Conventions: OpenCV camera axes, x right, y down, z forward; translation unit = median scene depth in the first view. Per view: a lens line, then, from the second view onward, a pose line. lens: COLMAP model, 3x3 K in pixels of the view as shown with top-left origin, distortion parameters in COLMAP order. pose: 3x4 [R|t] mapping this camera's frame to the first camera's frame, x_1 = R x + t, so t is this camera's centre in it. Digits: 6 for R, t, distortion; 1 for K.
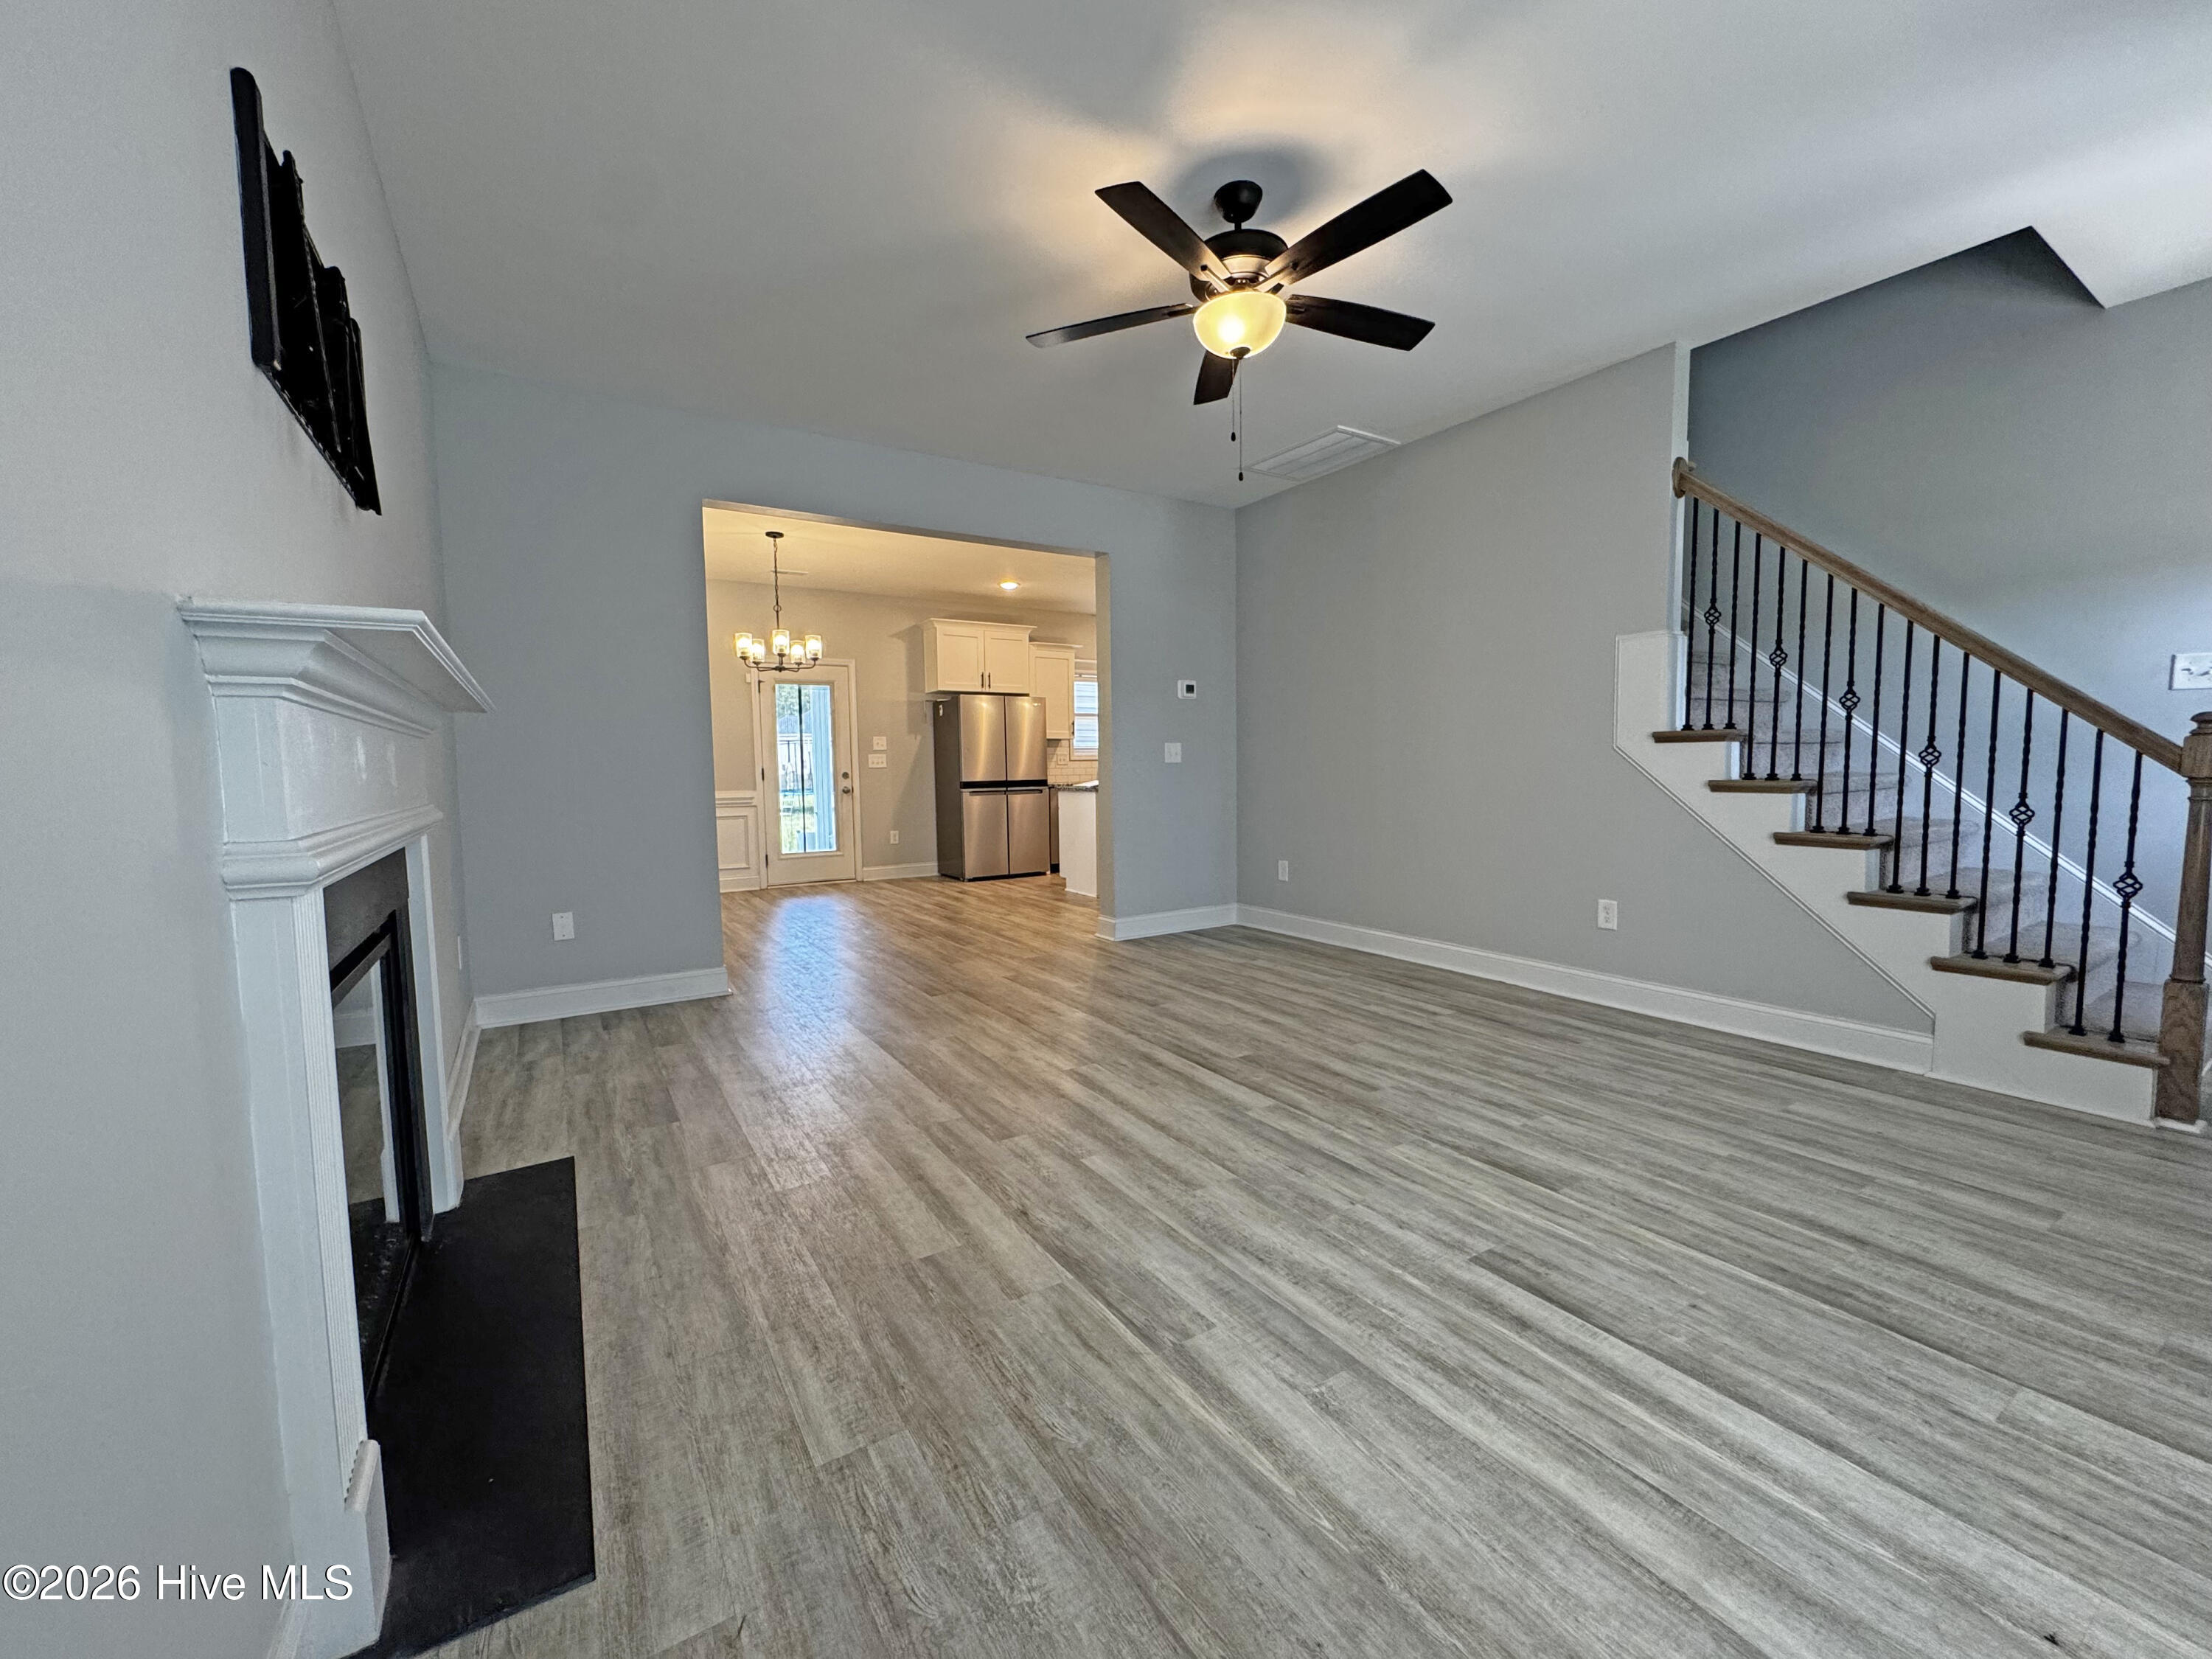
lens RADIAL K [[889.7, 0, 1096.5], [0, 889.7, 834.0], [0, 0, 1]] dist [-0.002249, 0.000384]
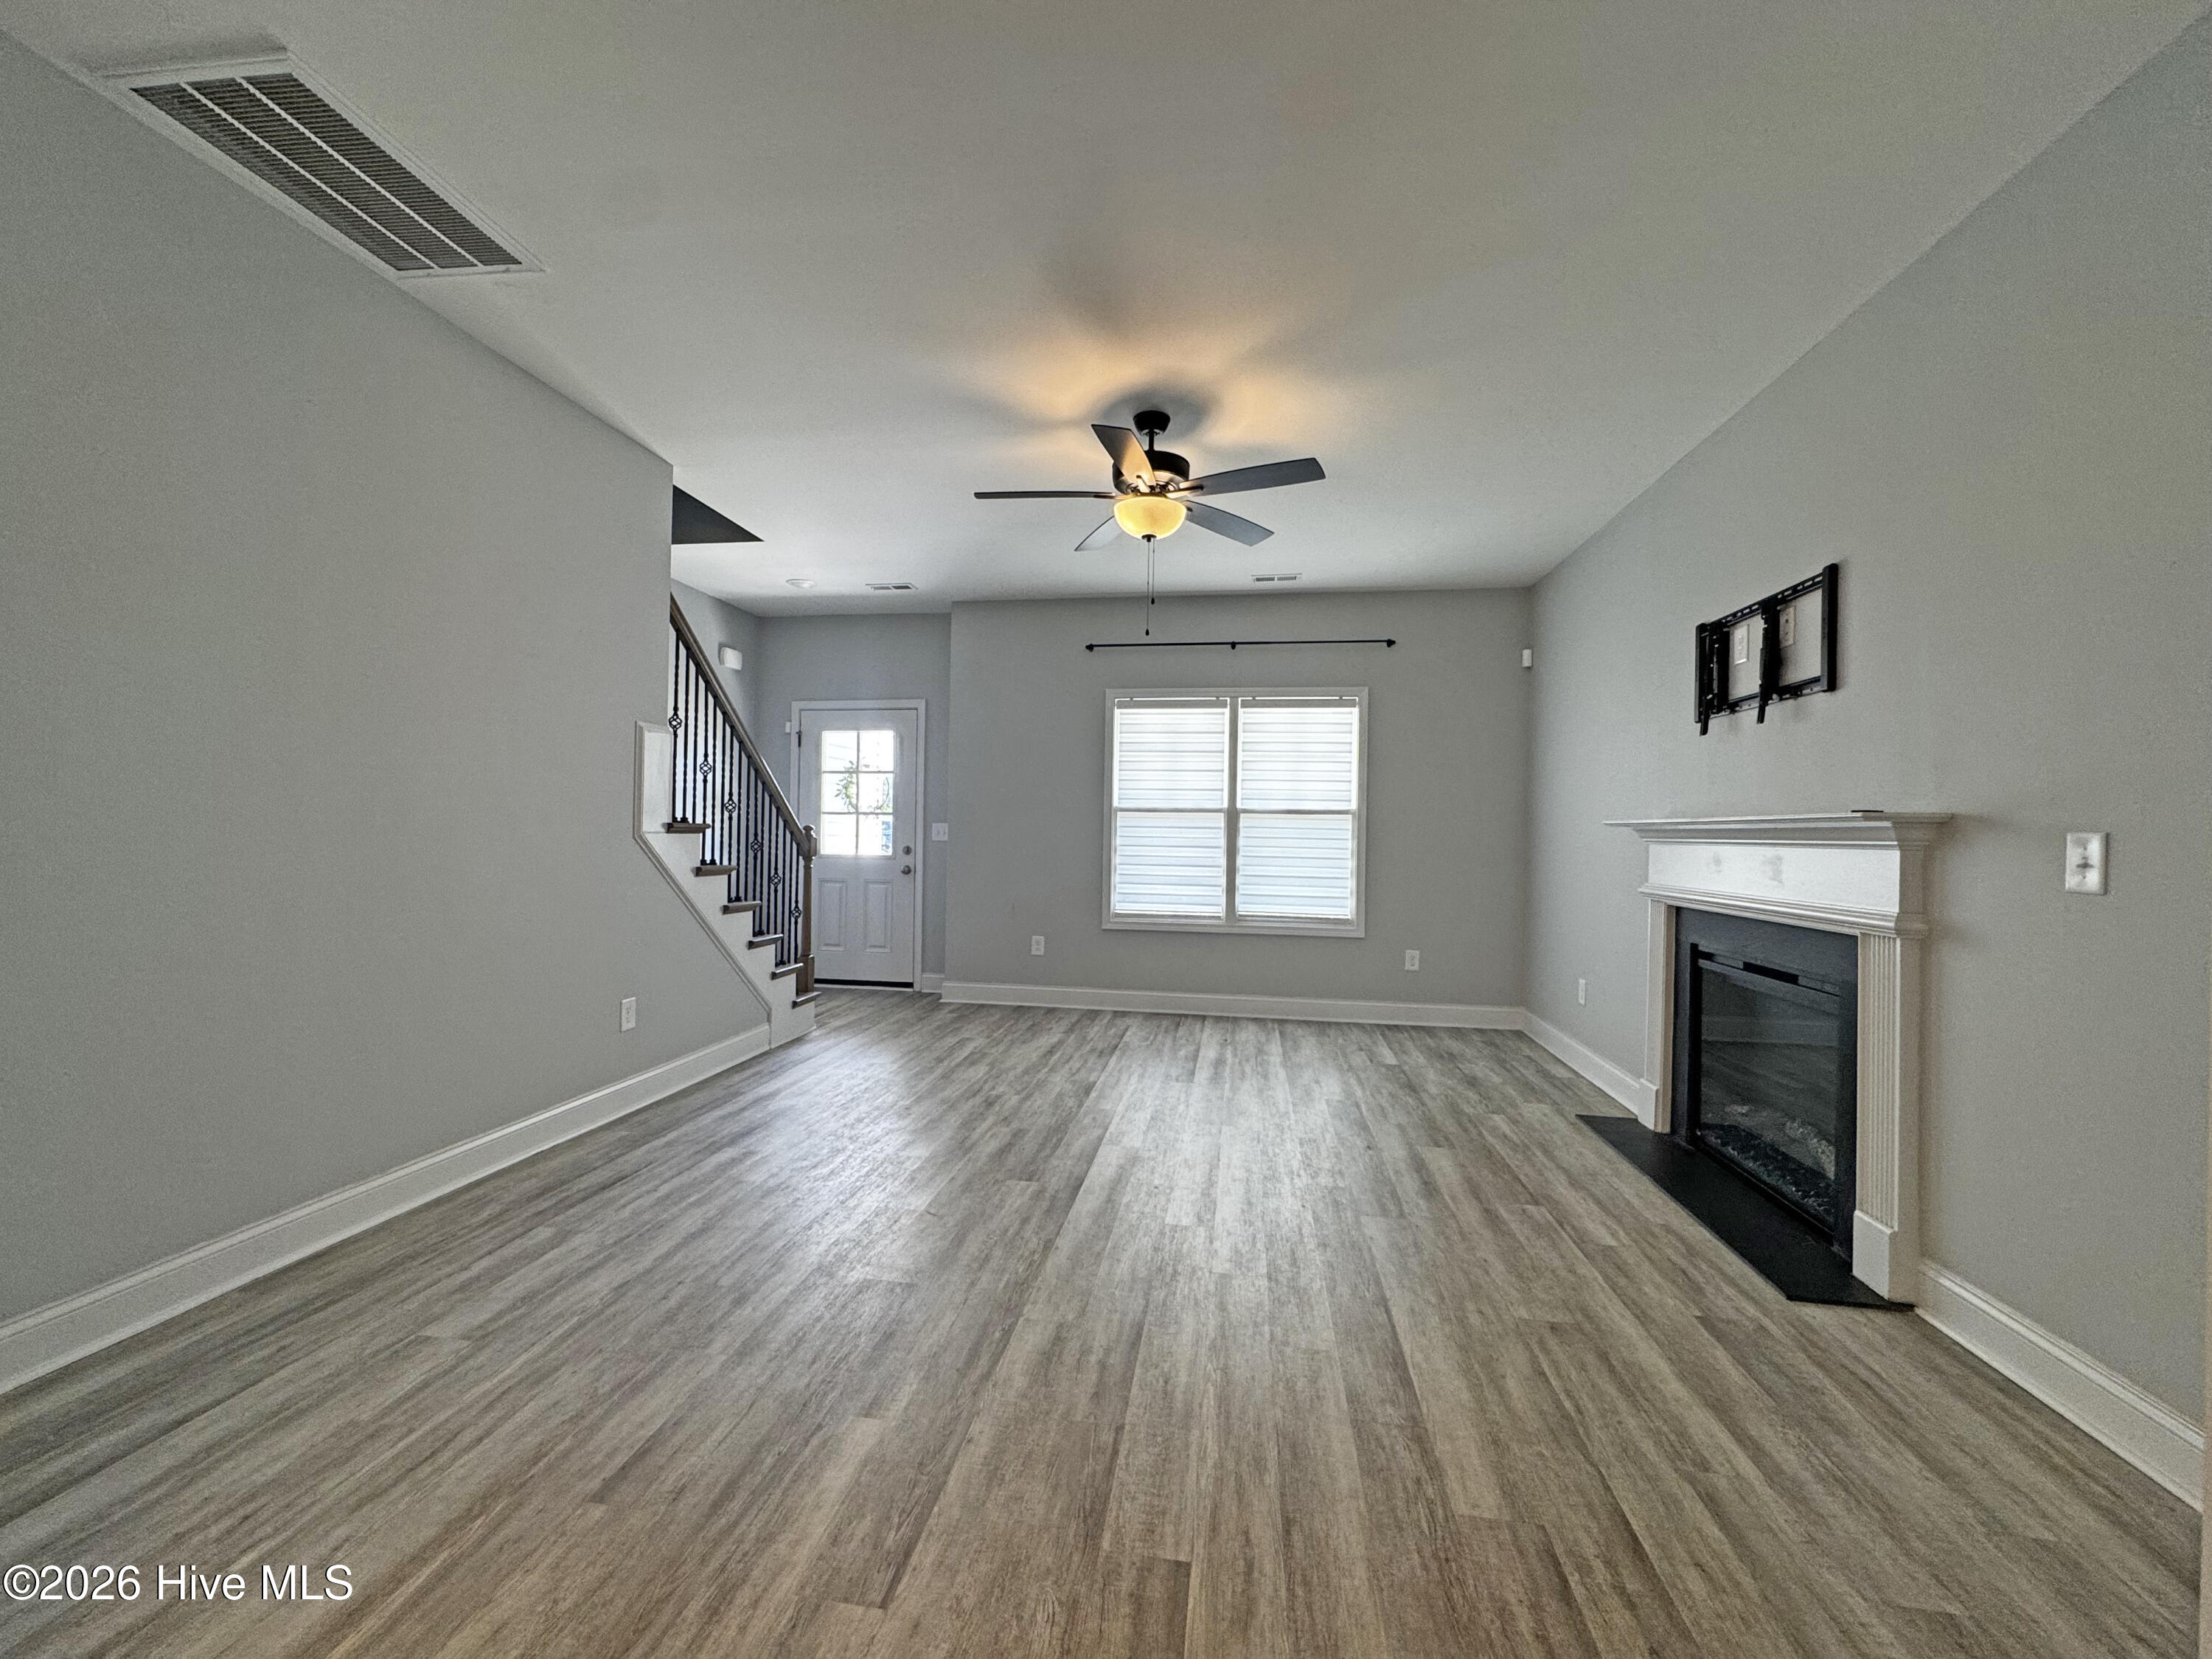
lens RADIAL K [[889.7, 0, 1117.5], [0, 889.7, 832.0], [0, 0, 1]] dist [-0.002249, 0.000384]
pose [[-0.769556, -0.000644, 0.638579, -0.856723], [0.041785, 0.997806, 0.051362, -0.261044], [-0.637211, 0.066209, -0.767840, 2.836695]]
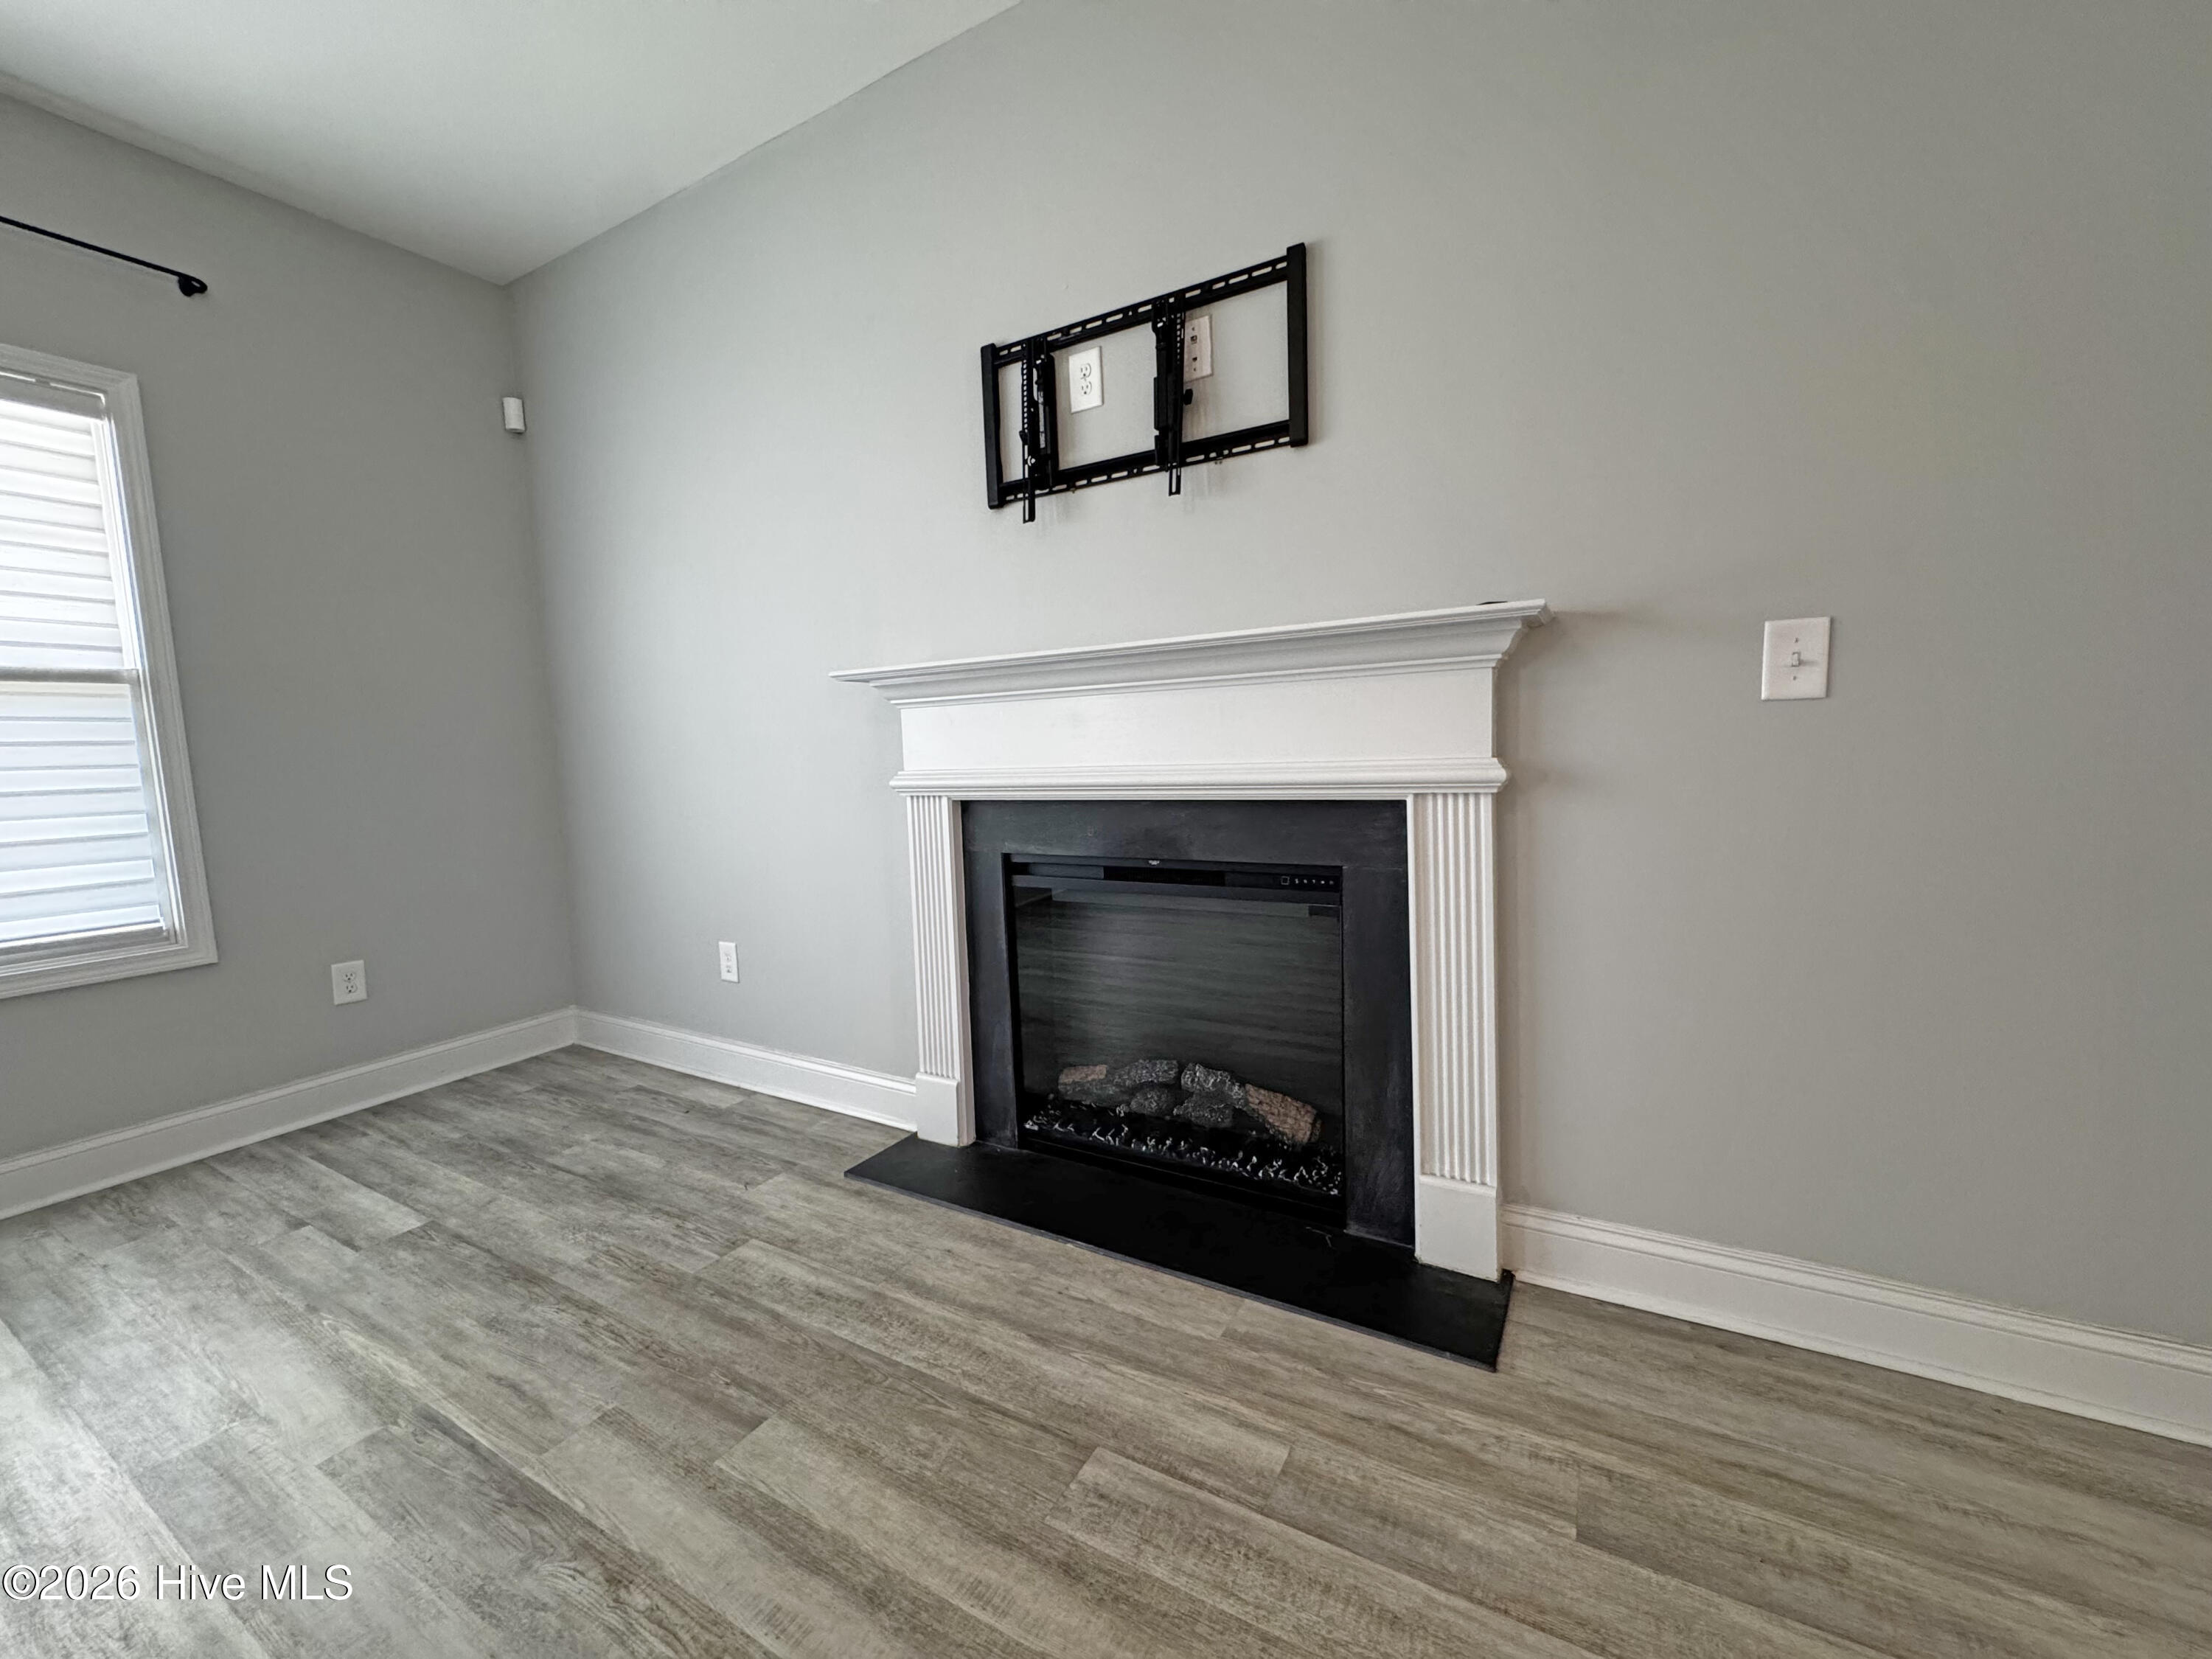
lens RADIAL K [[889.7, 0, 1103.9], [0, 889.7, 826.7], [0, 0, 1]] dist [-0.002249, 0.000384]
pose [[-0.881056, 0.092486, -0.463883, -0.157005], [0.014183, 0.985423, 0.169530, -0.126194], [0.472800, 0.142786, -0.869524, 1.789562]]
